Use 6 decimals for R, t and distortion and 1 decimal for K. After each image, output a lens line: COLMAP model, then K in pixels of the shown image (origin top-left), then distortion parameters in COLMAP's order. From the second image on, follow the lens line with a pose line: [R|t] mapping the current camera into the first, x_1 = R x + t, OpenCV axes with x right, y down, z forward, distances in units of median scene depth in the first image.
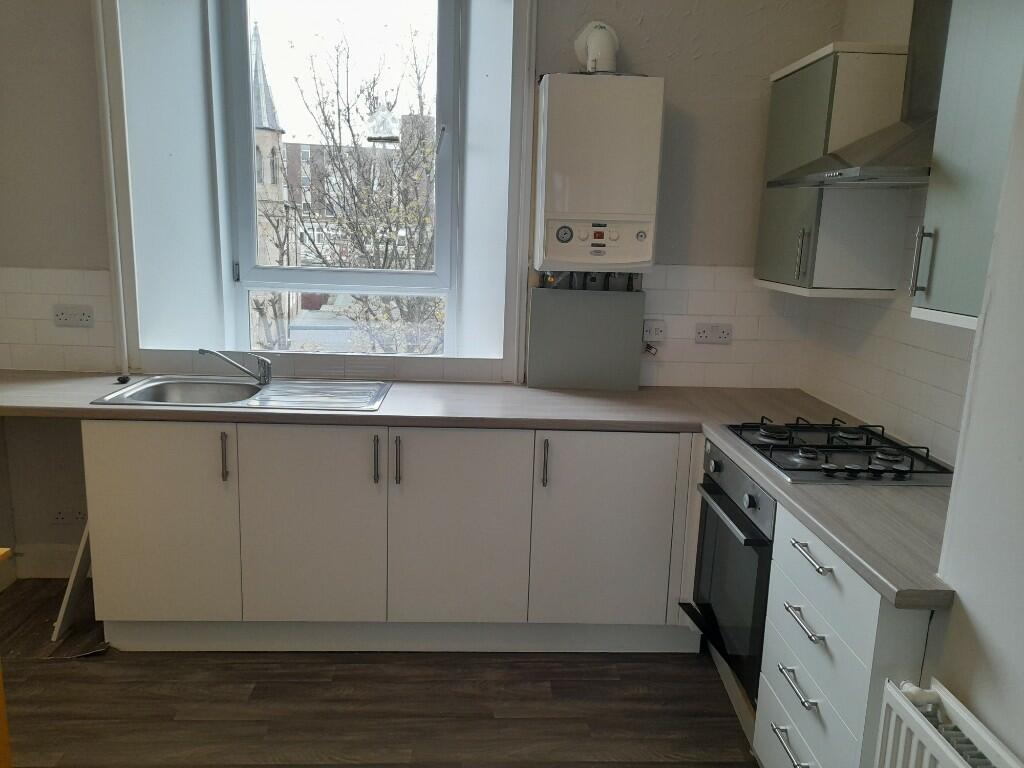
lens RADIAL K [[748.2, 0, 513.1], [0, 748.2, 377.0], [0, 0, 1]] dist [0.069462, -0.075624]
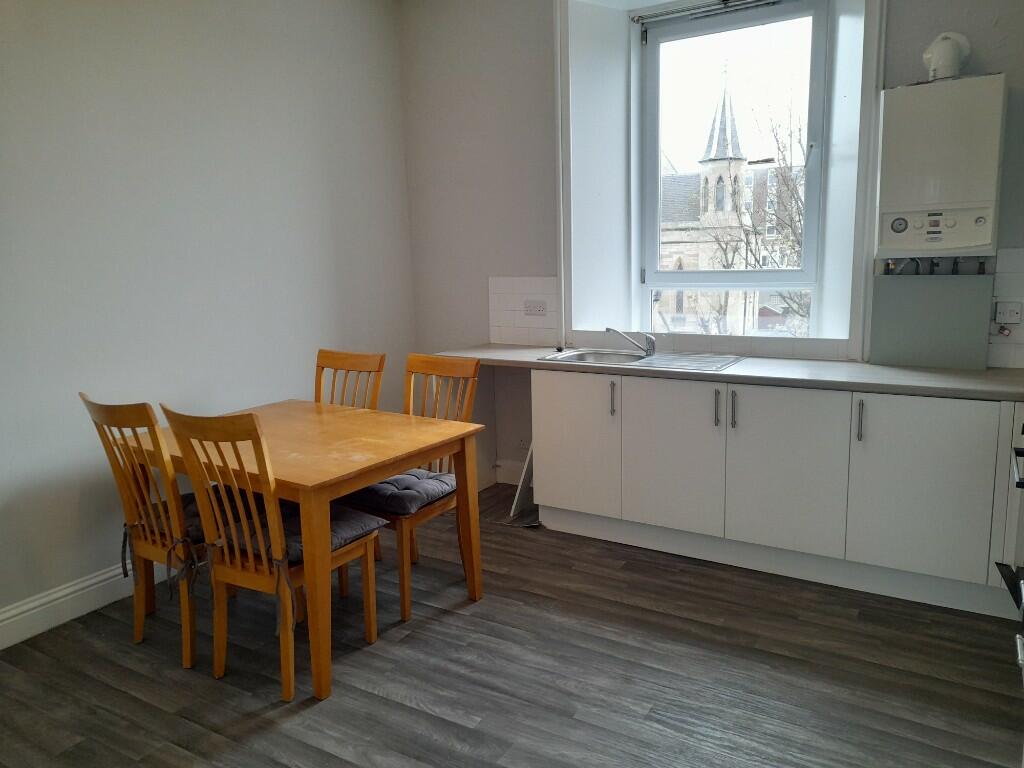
lens RADIAL K [[748.2, 0, 513.1], [0, 748.2, 377.0], [0, 0, 1]] dist [0.069462, -0.075624]
pose [[0.827994, 0.035877, -0.559587, 0.235115], [-0.054566, 0.998370, -0.016730, 0.089864], [0.558075, 0.044386, 0.828602, -0.264990]]
